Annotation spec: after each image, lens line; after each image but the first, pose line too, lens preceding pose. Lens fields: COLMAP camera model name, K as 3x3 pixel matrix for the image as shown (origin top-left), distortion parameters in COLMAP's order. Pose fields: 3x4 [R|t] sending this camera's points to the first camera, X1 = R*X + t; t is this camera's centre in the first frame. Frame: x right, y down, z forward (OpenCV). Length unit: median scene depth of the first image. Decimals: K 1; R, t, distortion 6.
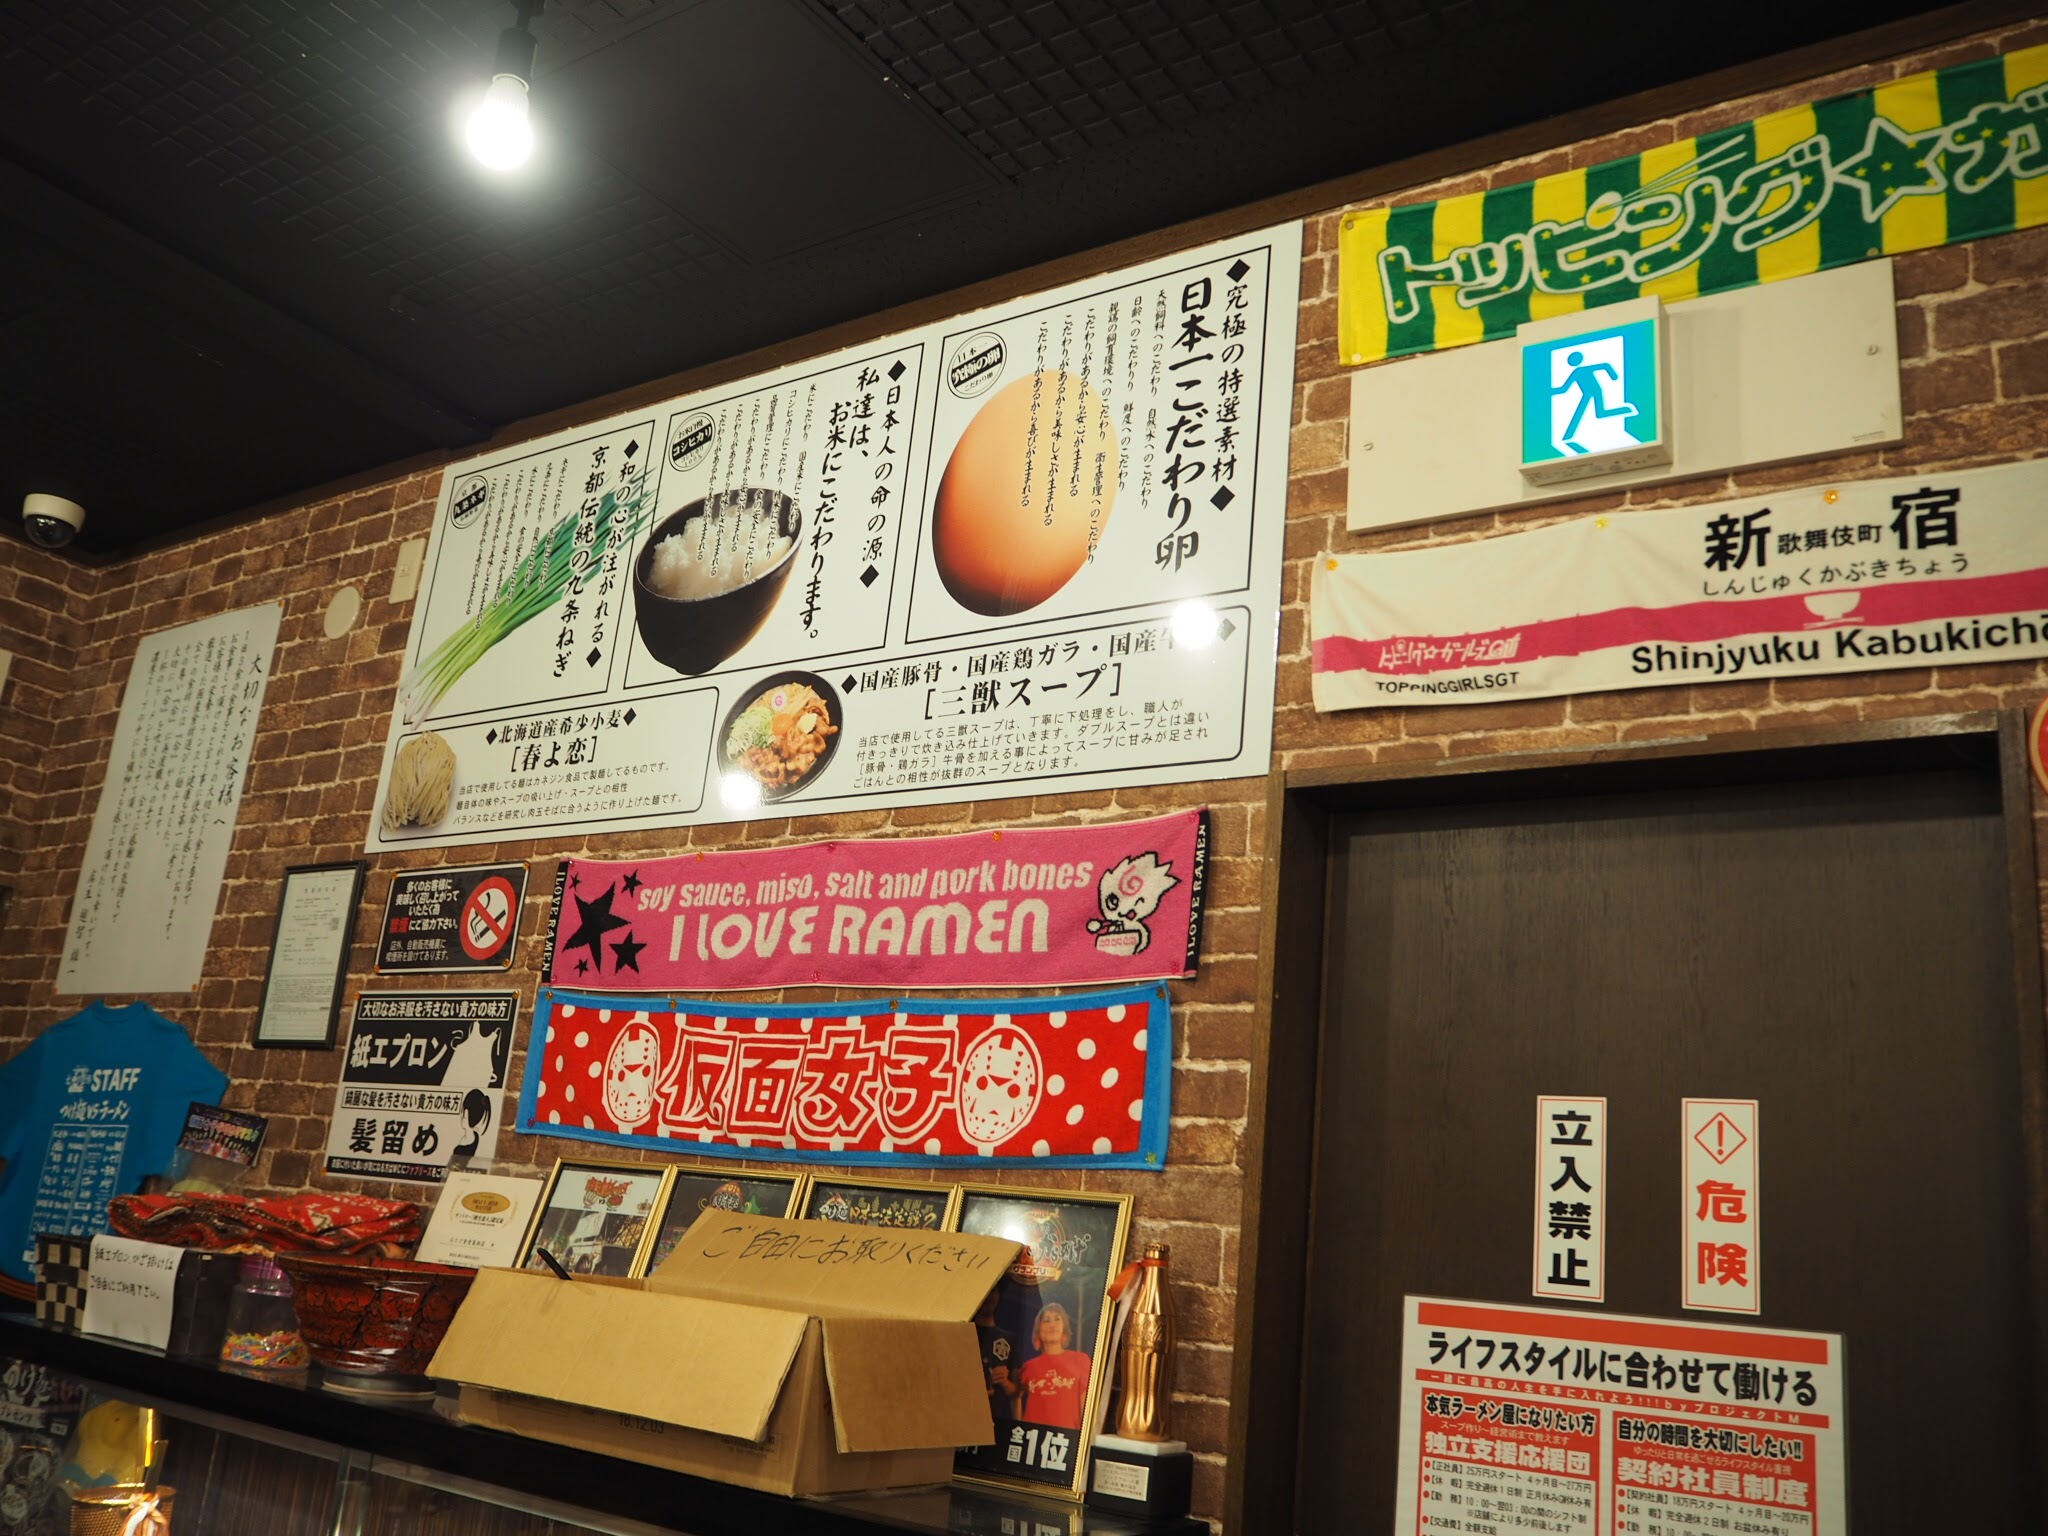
lens RADIAL K [[1723.0, 0, 1024.0], [0, 1723.0, 768.0], [0, 0, 1]] dist [-0.055437, 0.023935]
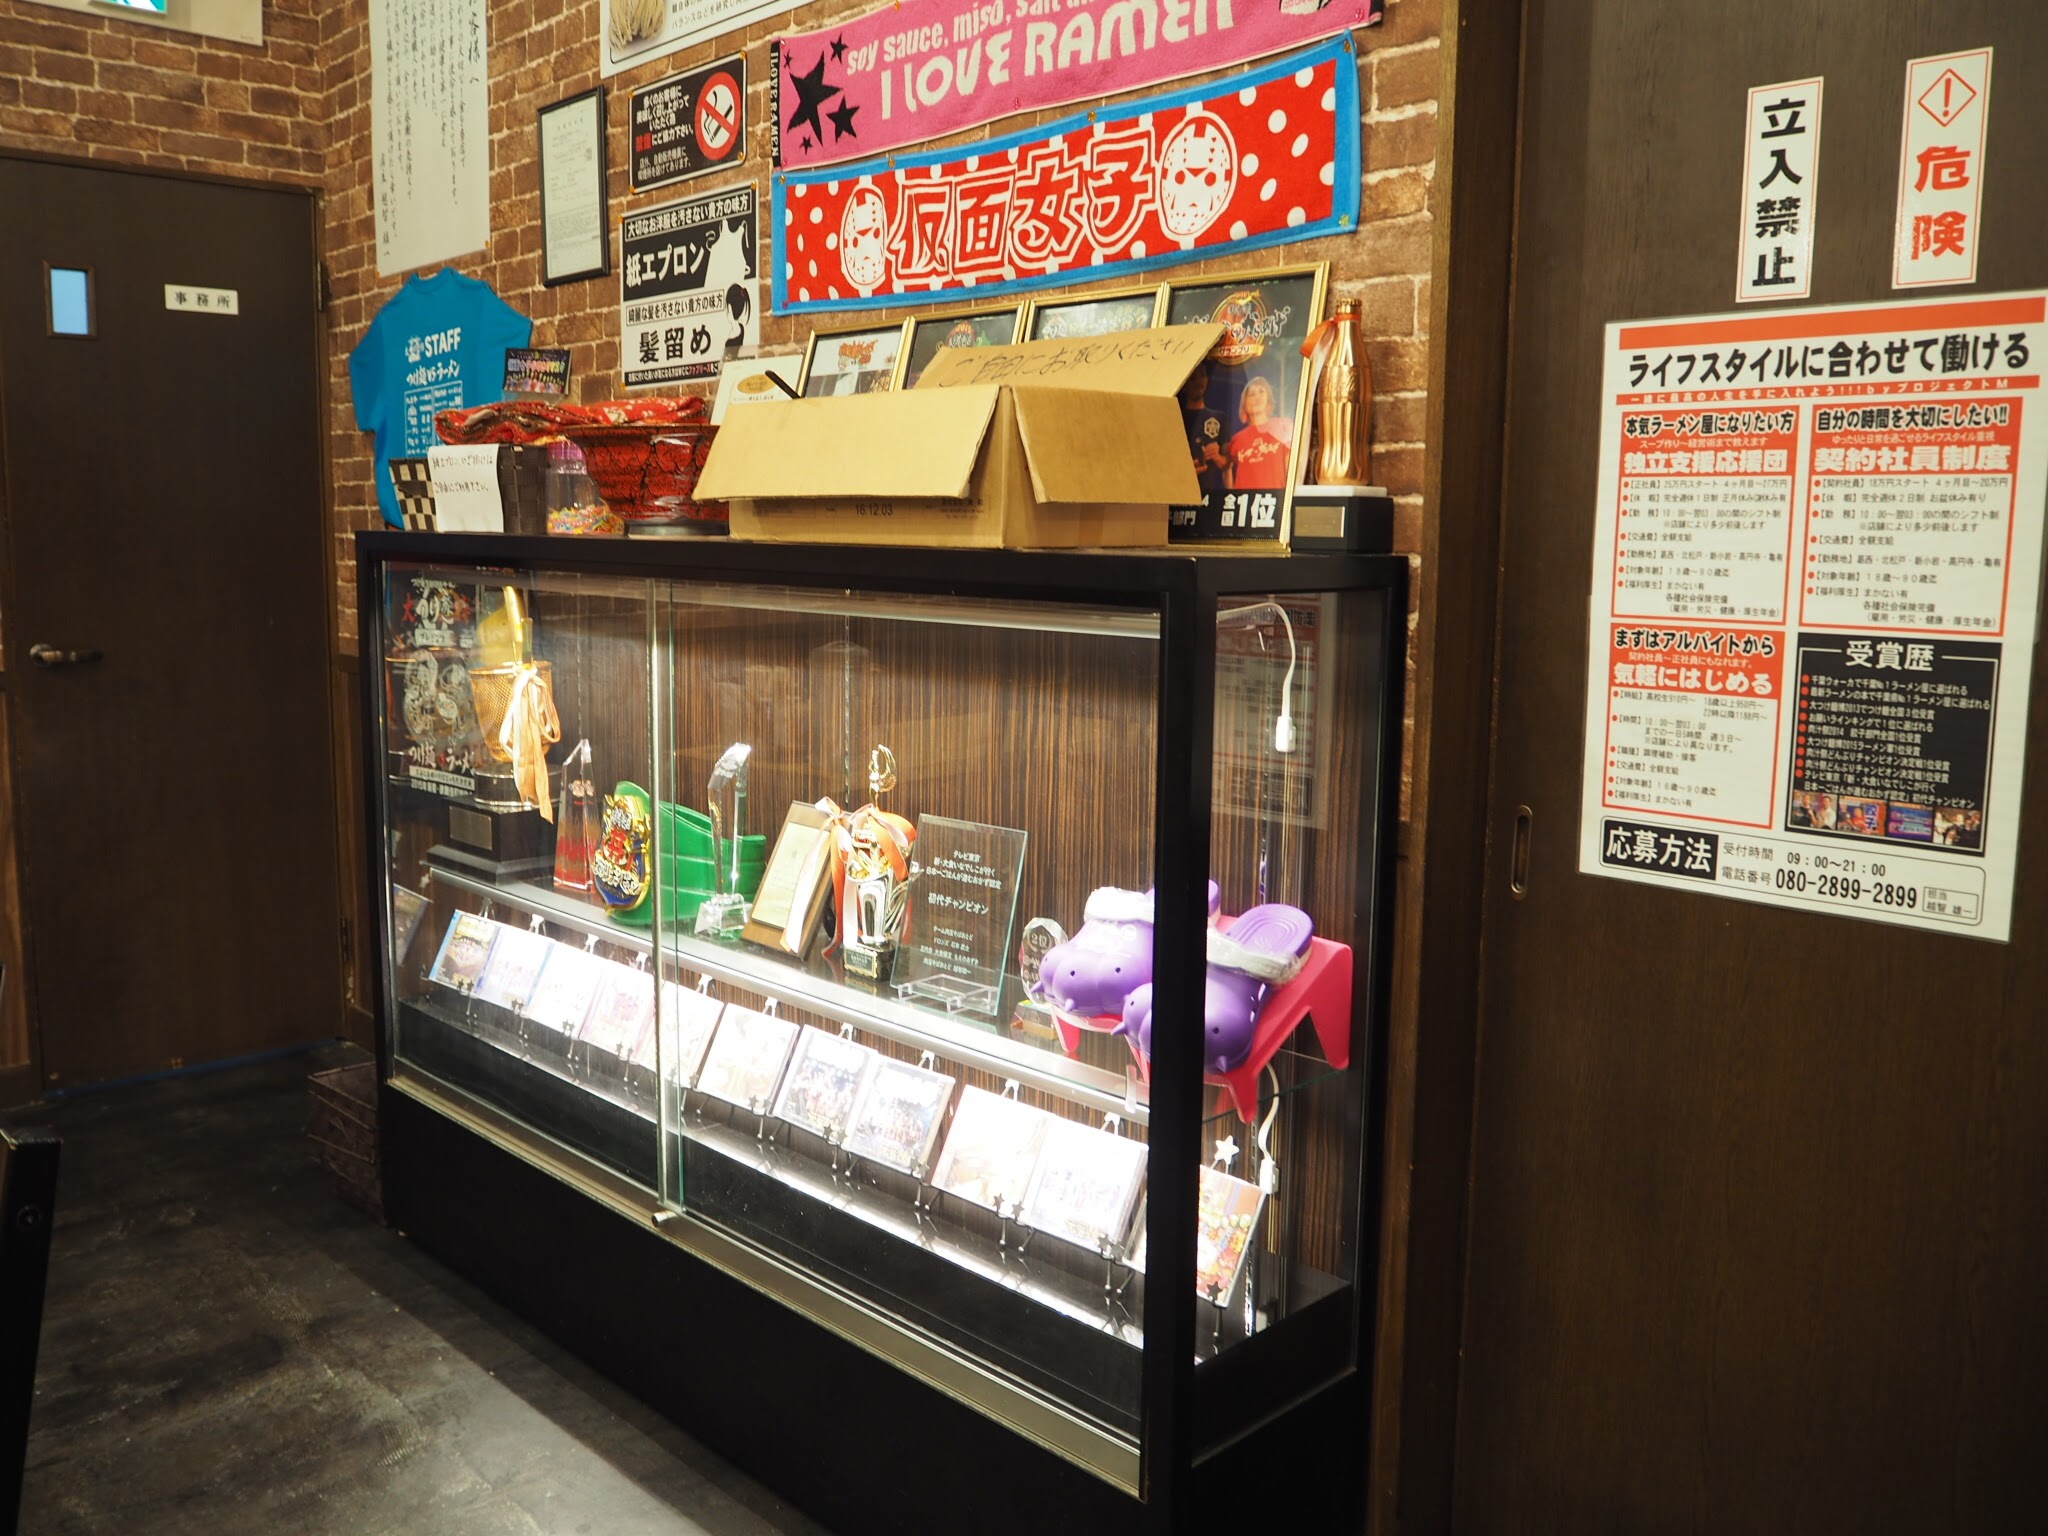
lens RADIAL K [[1723.0, 0, 1024.0], [0, 1723.0, 768.0], [0, 0, 1]] dist [-0.055437, 0.023935]
pose [[0.972382, -0.053635, -0.227148, 0.089304], [0.138425, 0.916115, 0.376260, 0.106563], [0.187913, -0.397312, 0.898238, -0.032837]]
